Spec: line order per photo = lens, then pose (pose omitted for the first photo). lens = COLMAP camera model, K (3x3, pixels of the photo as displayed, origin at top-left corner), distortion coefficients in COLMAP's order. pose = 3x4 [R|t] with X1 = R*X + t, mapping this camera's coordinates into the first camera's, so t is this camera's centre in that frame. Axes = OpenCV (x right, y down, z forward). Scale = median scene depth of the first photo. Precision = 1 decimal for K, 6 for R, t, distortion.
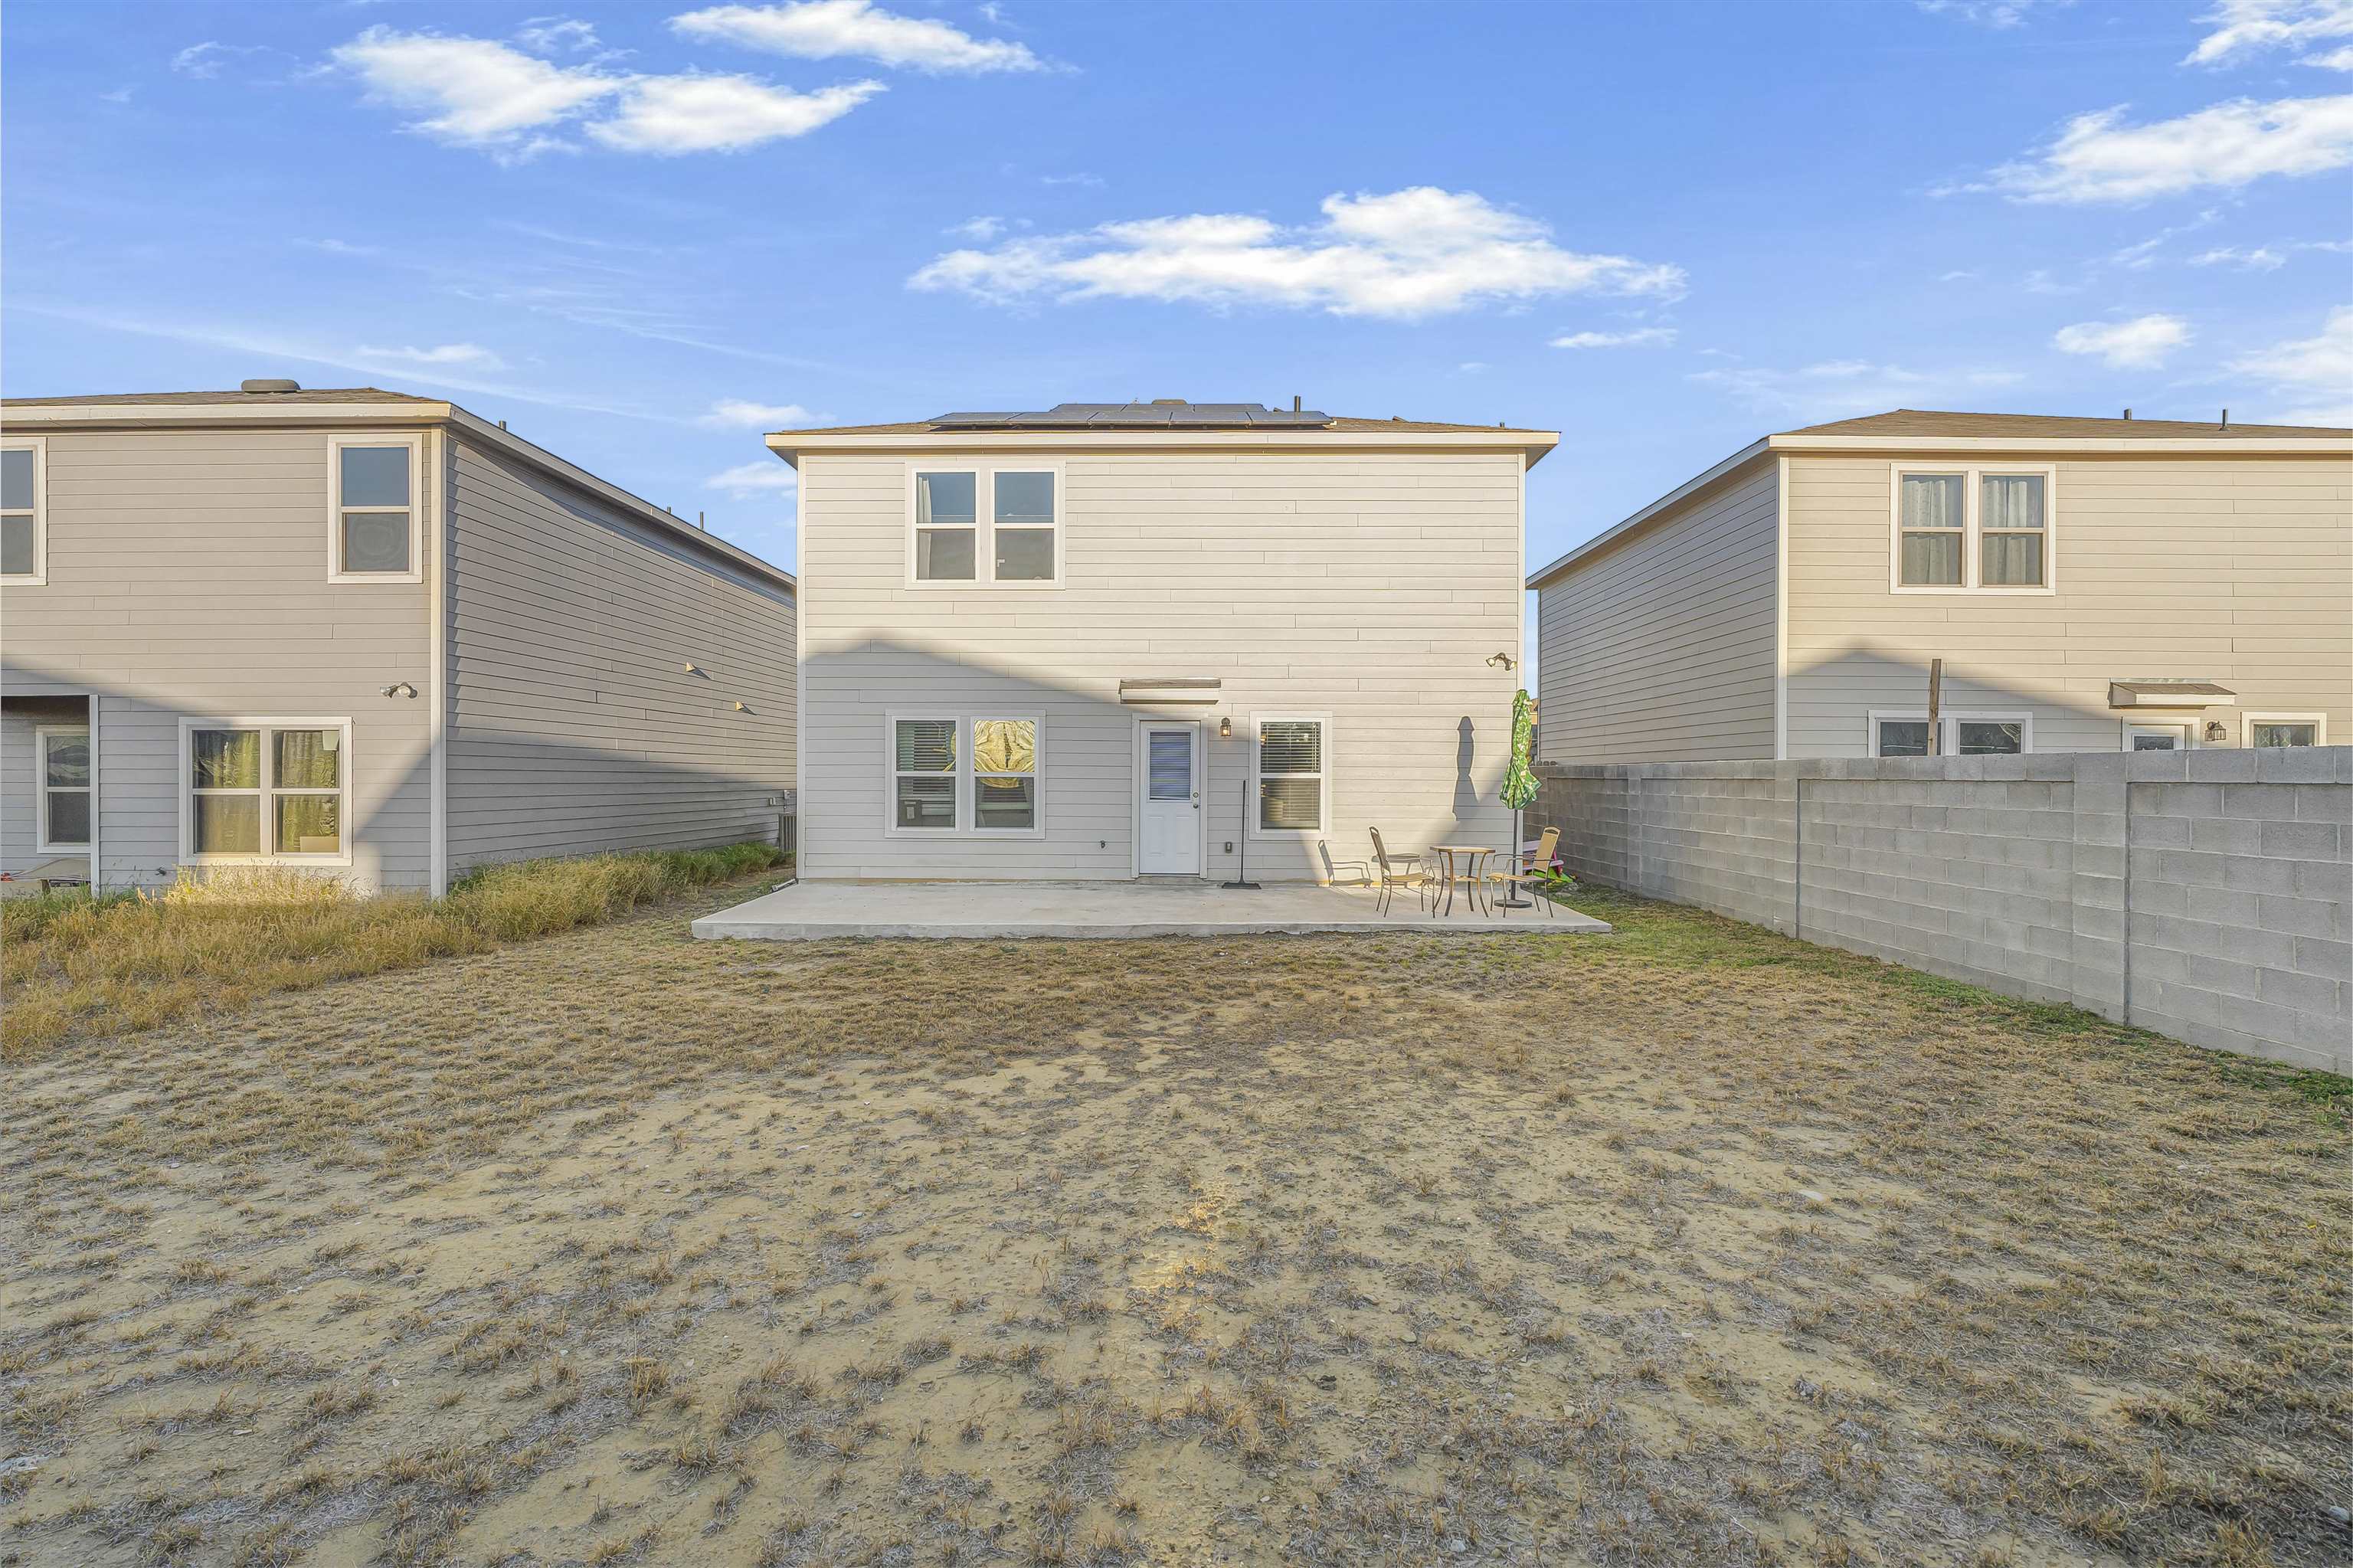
lens RADIAL K [[1074.5, 0, 1188.5], [0, 1074.5, 768.8], [0, 0, 1]] dist [-0.006130, 0.003432]
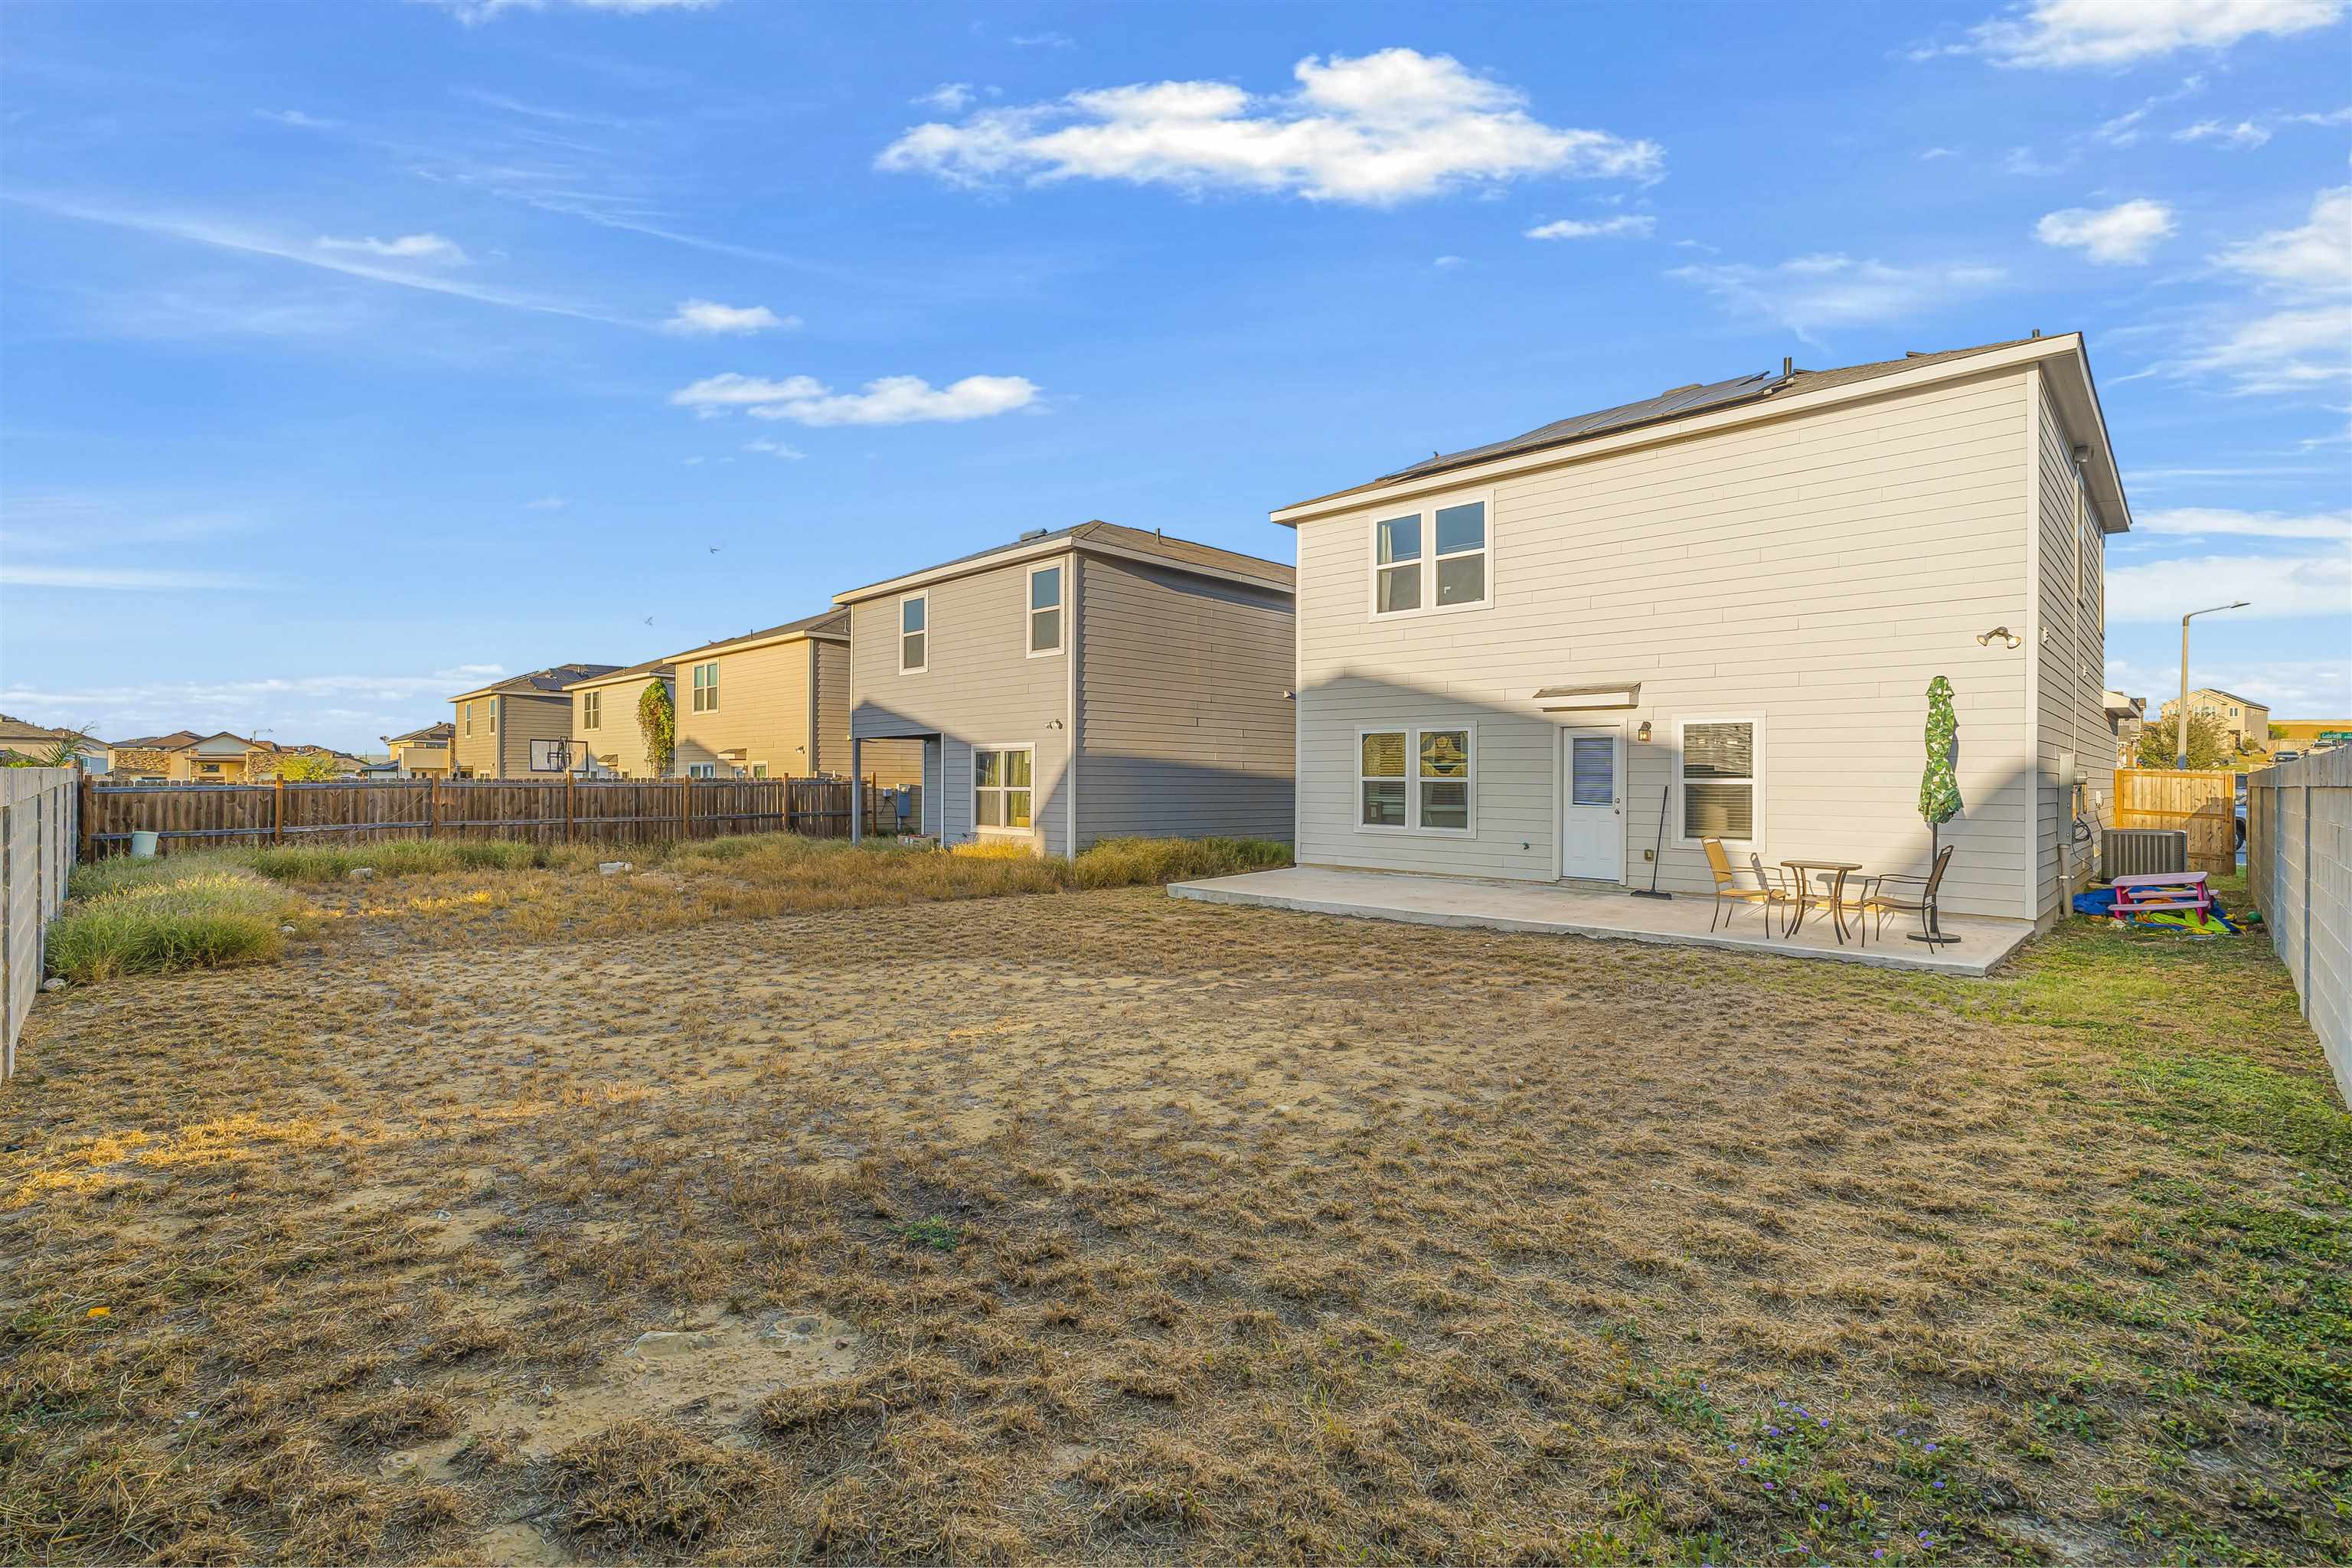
lens RADIAL K [[1074.0, 0, 1174.0], [0, 1074.0, 790.5], [0, 0, 1]] dist [-0.006130, 0.003432]
pose [[0.718661, 0.008583, -0.695308, 0.407402], [0.001257, 0.999906, 0.013643, 0.000826], [0.695359, -0.010679, 0.718583, -0.000130]]
